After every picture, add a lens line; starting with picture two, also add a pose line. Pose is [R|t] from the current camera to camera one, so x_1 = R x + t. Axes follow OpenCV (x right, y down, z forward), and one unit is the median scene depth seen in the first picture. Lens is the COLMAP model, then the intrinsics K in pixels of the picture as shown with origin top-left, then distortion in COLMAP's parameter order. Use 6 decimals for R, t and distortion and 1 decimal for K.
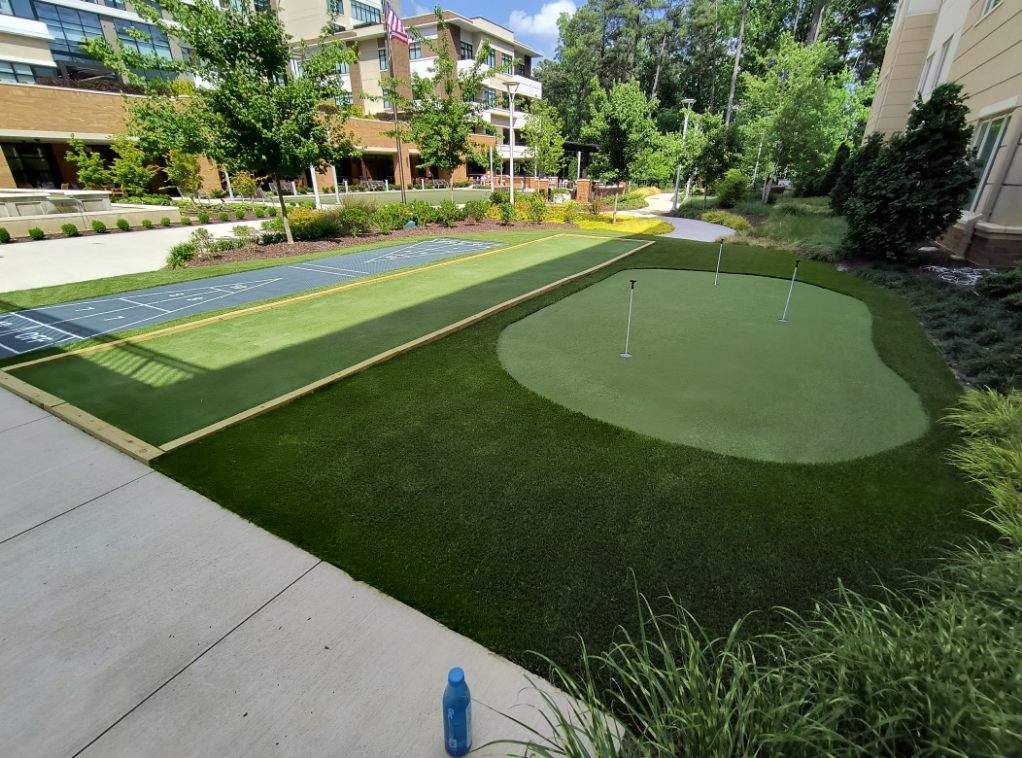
lens RADIAL K [[467.2, 0, 513.7], [0, 467.2, 379.4], [0, 0, 1]] dist [-0.014471, 0.000562]
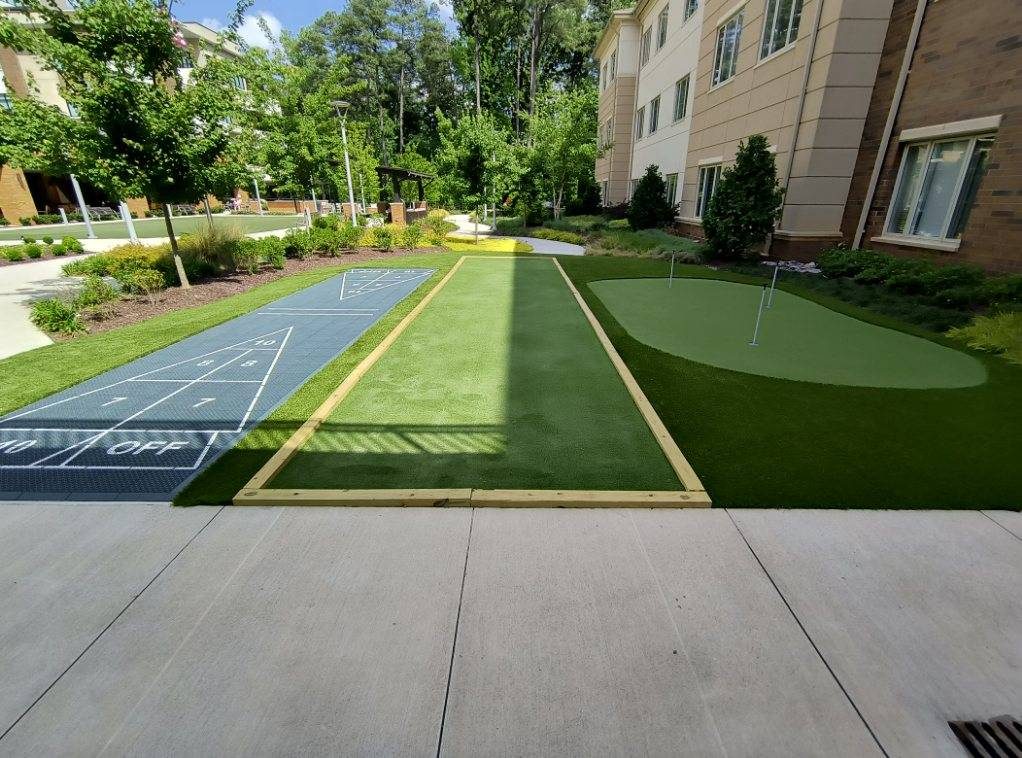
lens RADIAL K [[467.2, 0, 515.1], [0, 467.2, 379.7], [0, 0, 1]] dist [-0.014471, 0.000562]
pose [[0.875300, -0.177955, 0.449646, -0.890537], [0.196016, 0.980579, 0.006508, -0.091020], [-0.442072, 0.082442, 0.893183, 0.176175]]
